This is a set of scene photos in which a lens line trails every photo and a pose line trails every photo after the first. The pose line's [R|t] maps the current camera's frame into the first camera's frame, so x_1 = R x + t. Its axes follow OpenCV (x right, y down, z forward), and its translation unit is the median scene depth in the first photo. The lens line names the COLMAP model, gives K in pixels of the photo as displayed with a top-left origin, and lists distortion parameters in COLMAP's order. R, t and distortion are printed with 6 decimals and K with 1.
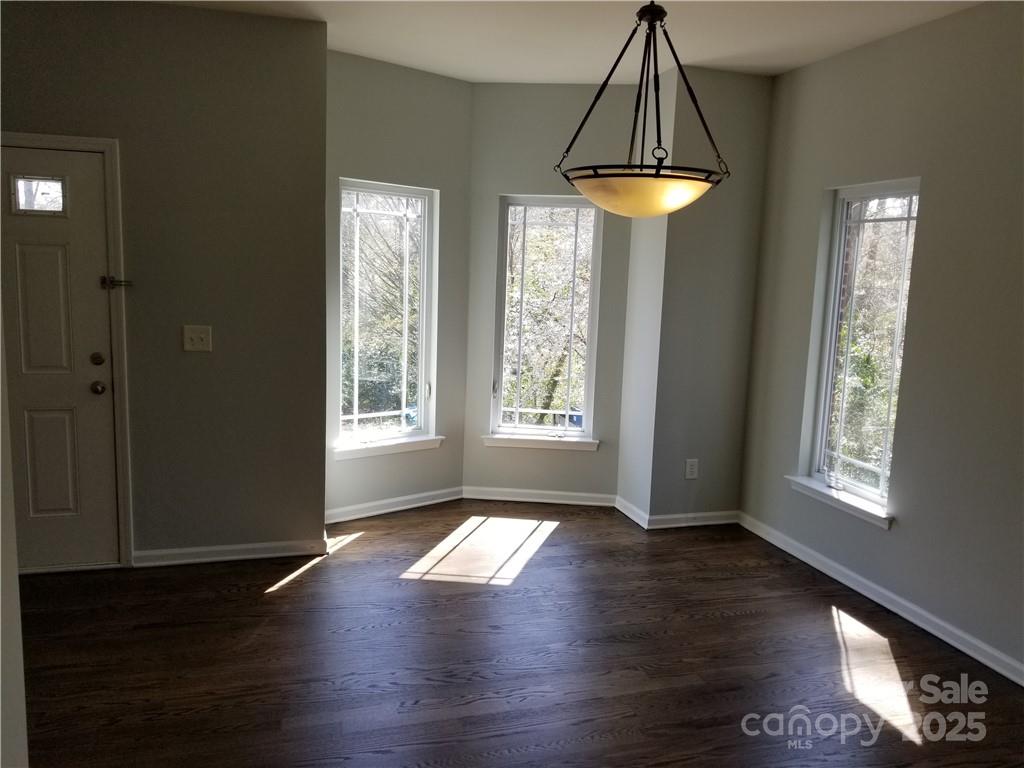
lens RADIAL K [[801.9, 0, 523.5], [0, 801.9, 379.3], [0, 0, 1]] dist [0.113127, -0.168056]
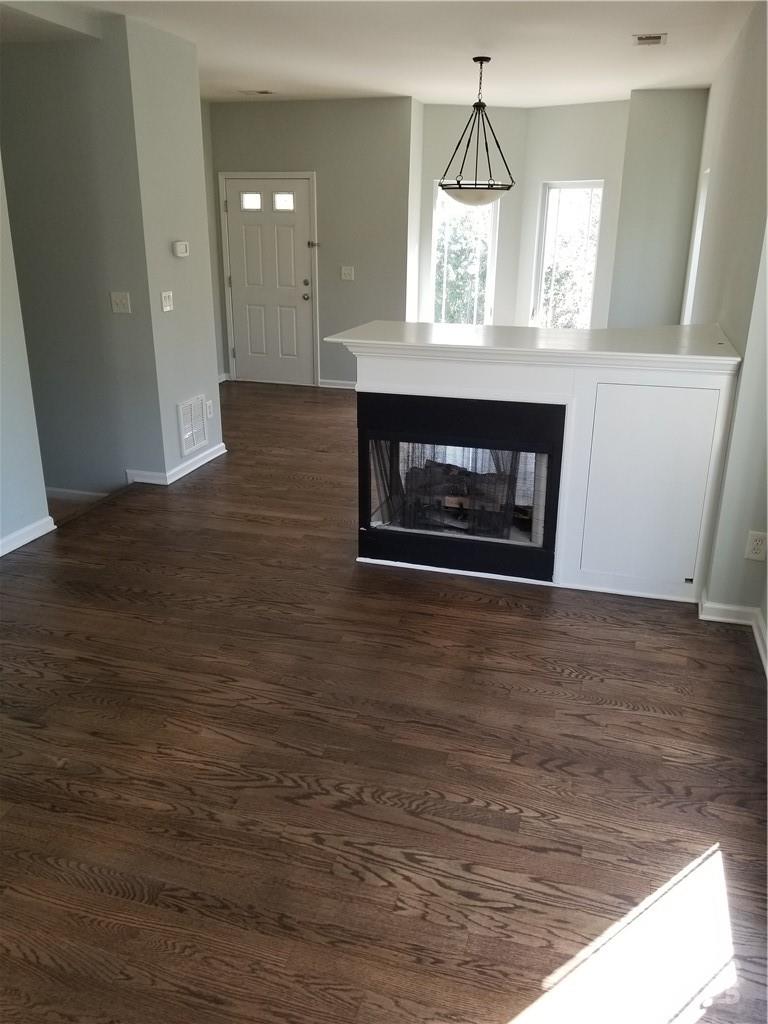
lens RADIAL K [[800.6, 0, 382.7], [0, 800.6, 504.1], [0, 0, 1]] dist [0.076023, -0.132225]
pose [[0.837363, 0.158314, -0.523221, 0.681186], [-0.059837, 0.977939, 0.200136, 0.088542], [0.543362, -0.136279, 0.828363, -0.573531]]
